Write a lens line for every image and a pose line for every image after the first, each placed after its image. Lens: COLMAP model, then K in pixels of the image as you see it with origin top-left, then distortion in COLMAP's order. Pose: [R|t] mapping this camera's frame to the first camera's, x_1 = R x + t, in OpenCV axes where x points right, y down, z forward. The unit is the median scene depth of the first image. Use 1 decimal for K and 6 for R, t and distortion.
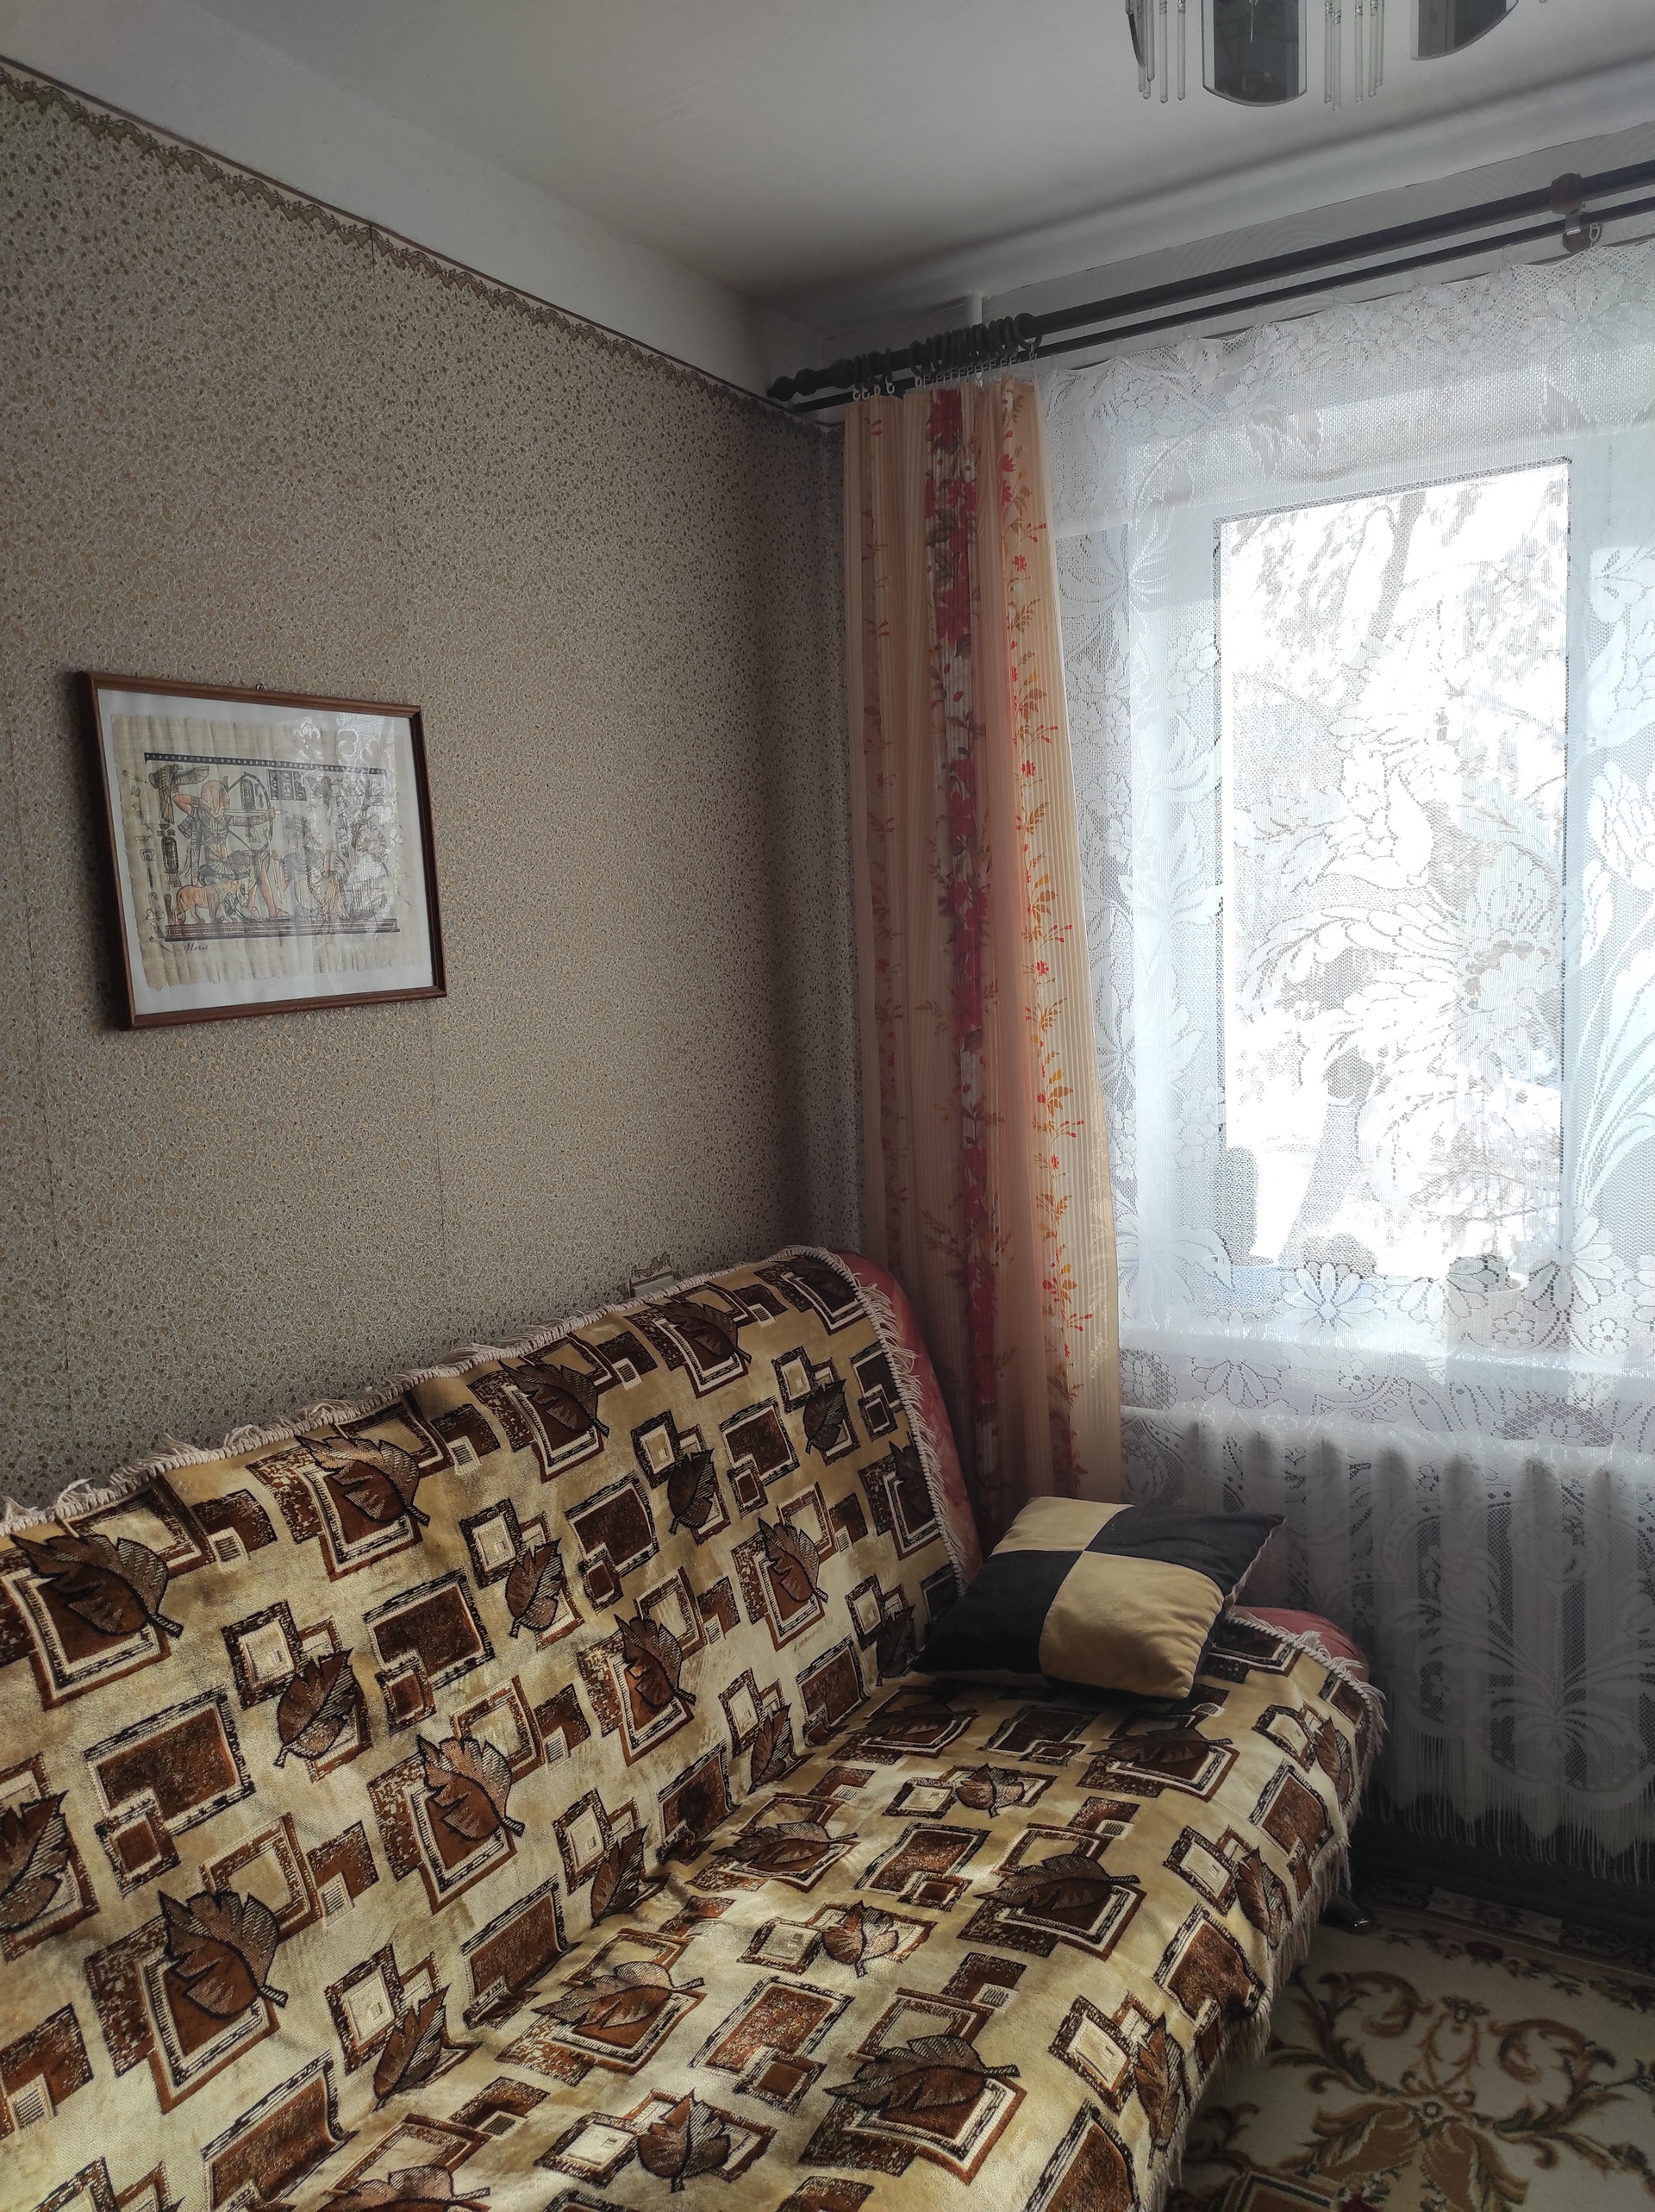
lens RADIAL K [[1636.0, 0, 825.2], [0, 1636.0, 1103.1], [0, 0, 1]] dist [0.050303, -0.030744]
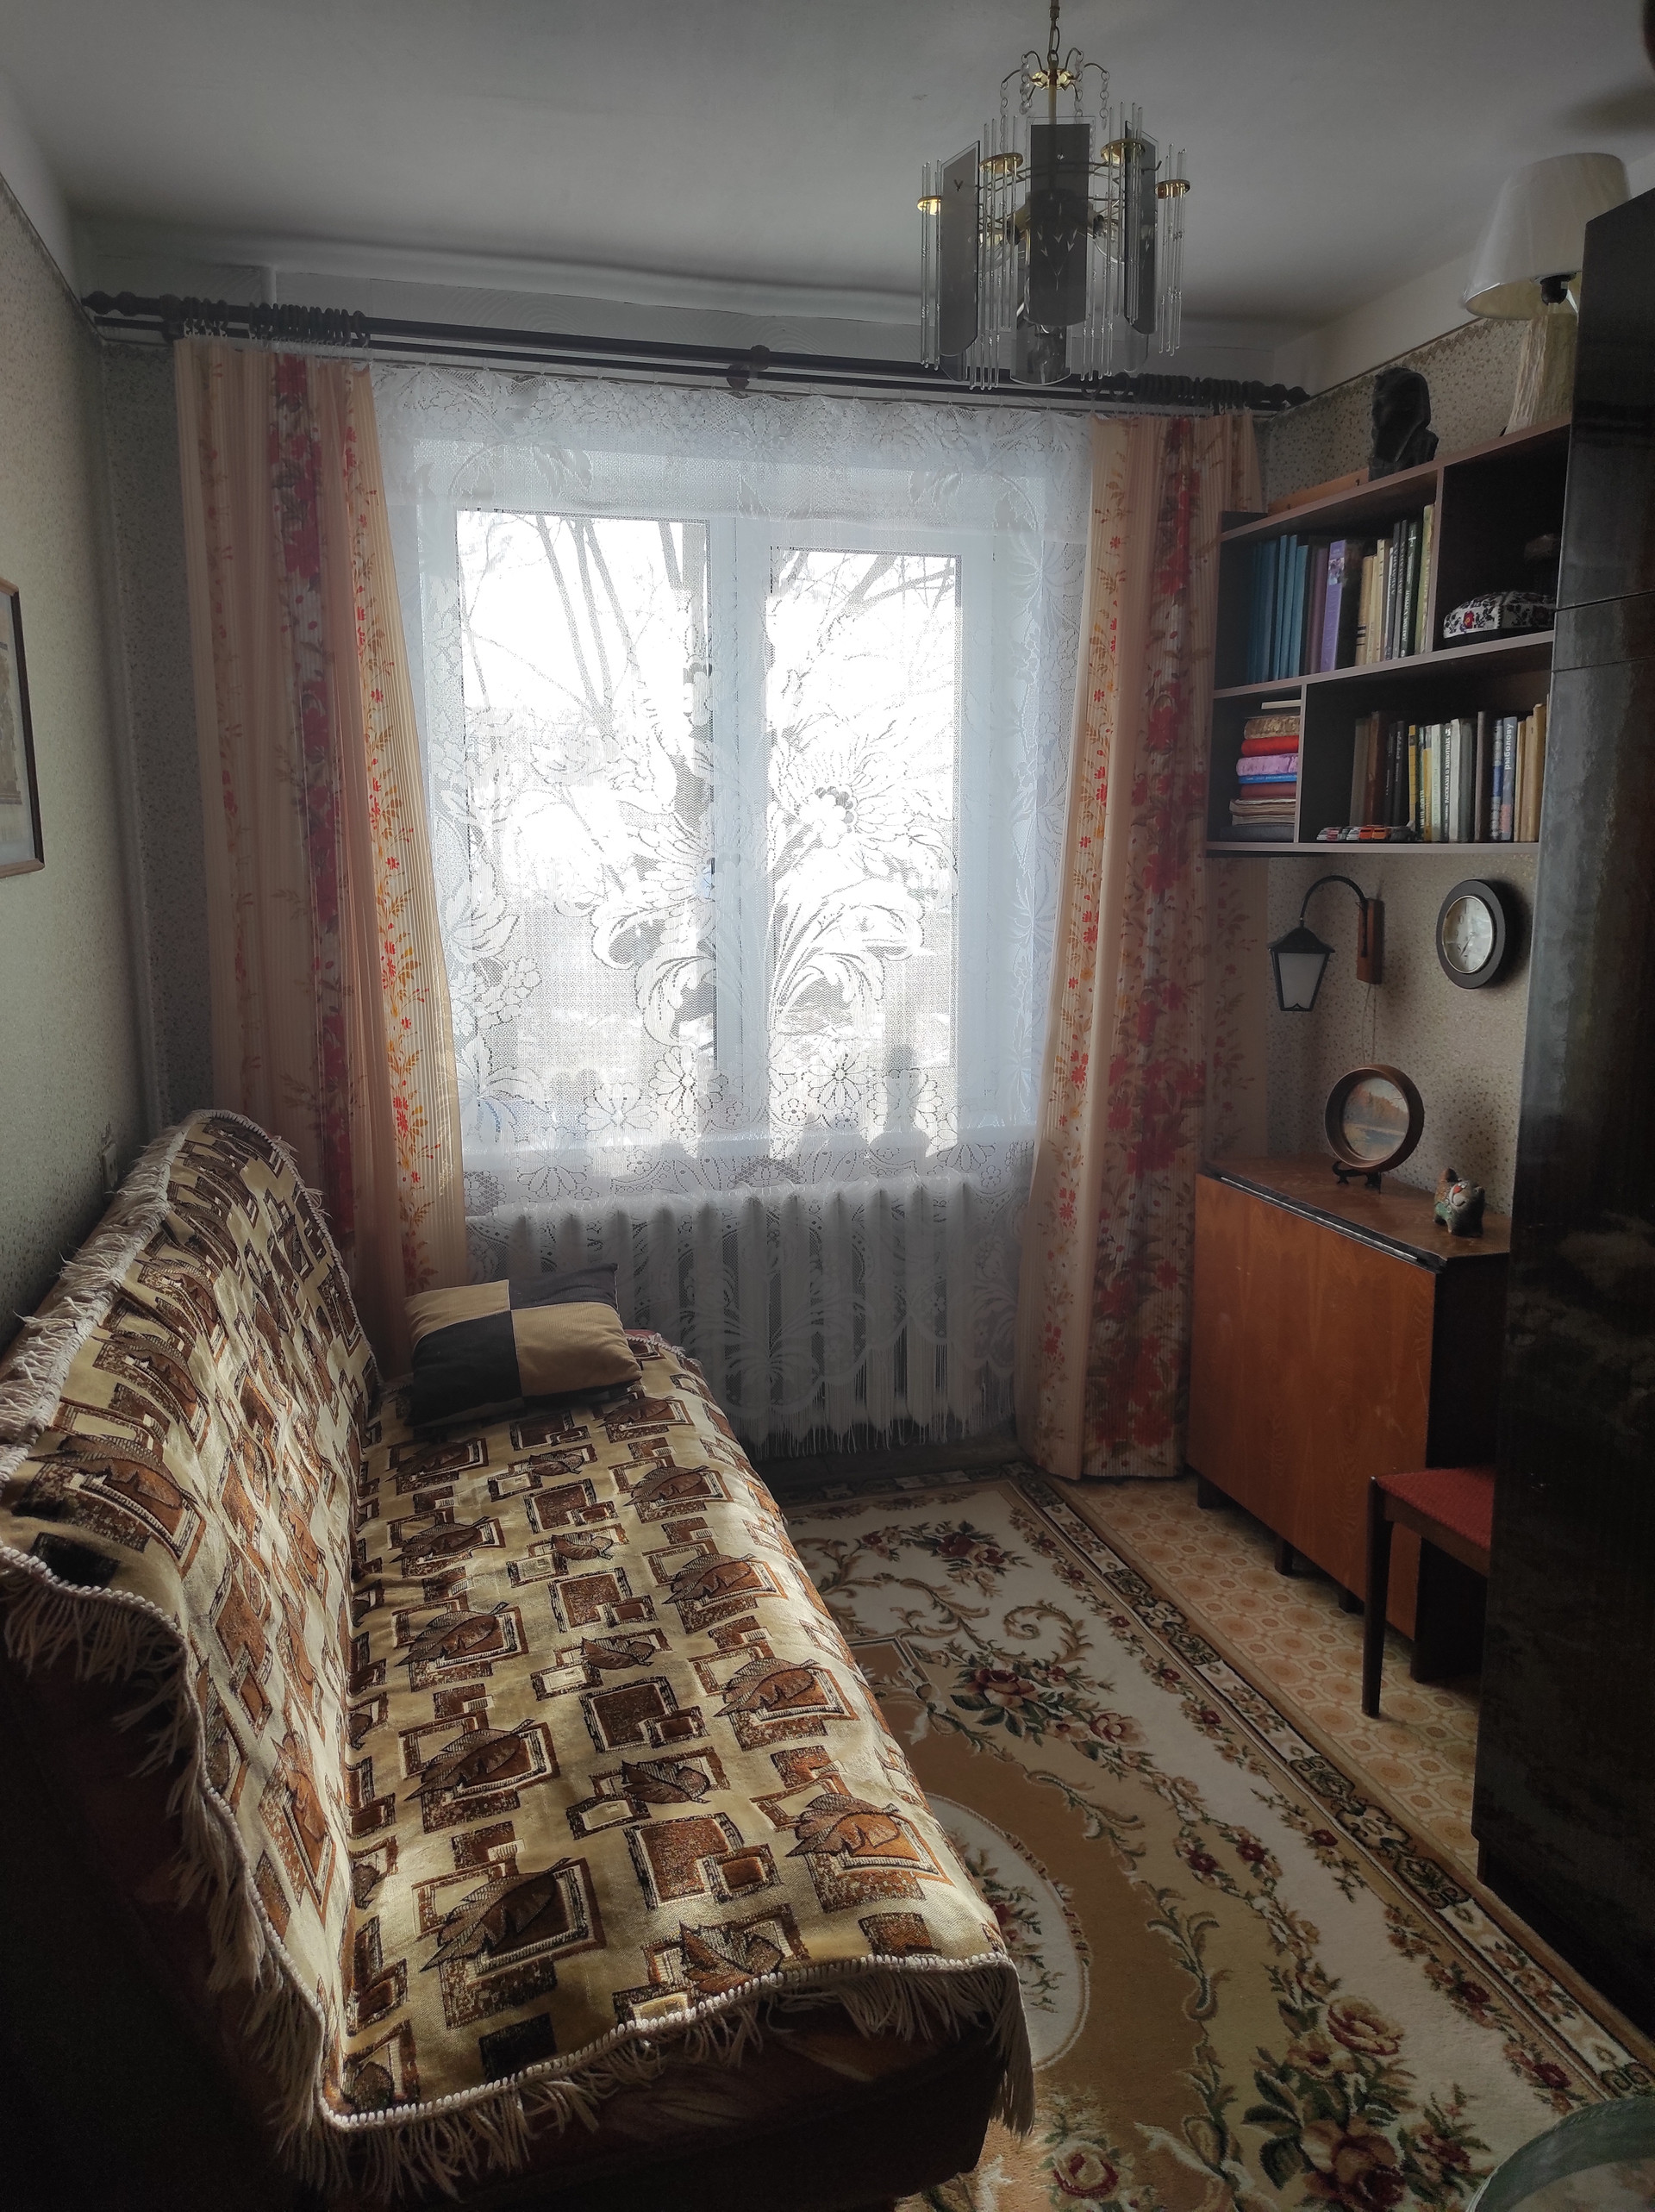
lens RADIAL K [[1636.0, 0, 814.4], [0, 1636.0, 1111.6], [0, 0, 1]] dist [0.050303, -0.030744]
pose [[0.684801, -0.081626, 0.724144, -0.605021], [0.048399, 0.996607, 0.066569, 0.038497], [-0.727121, -0.010539, 0.686428, -0.072700]]
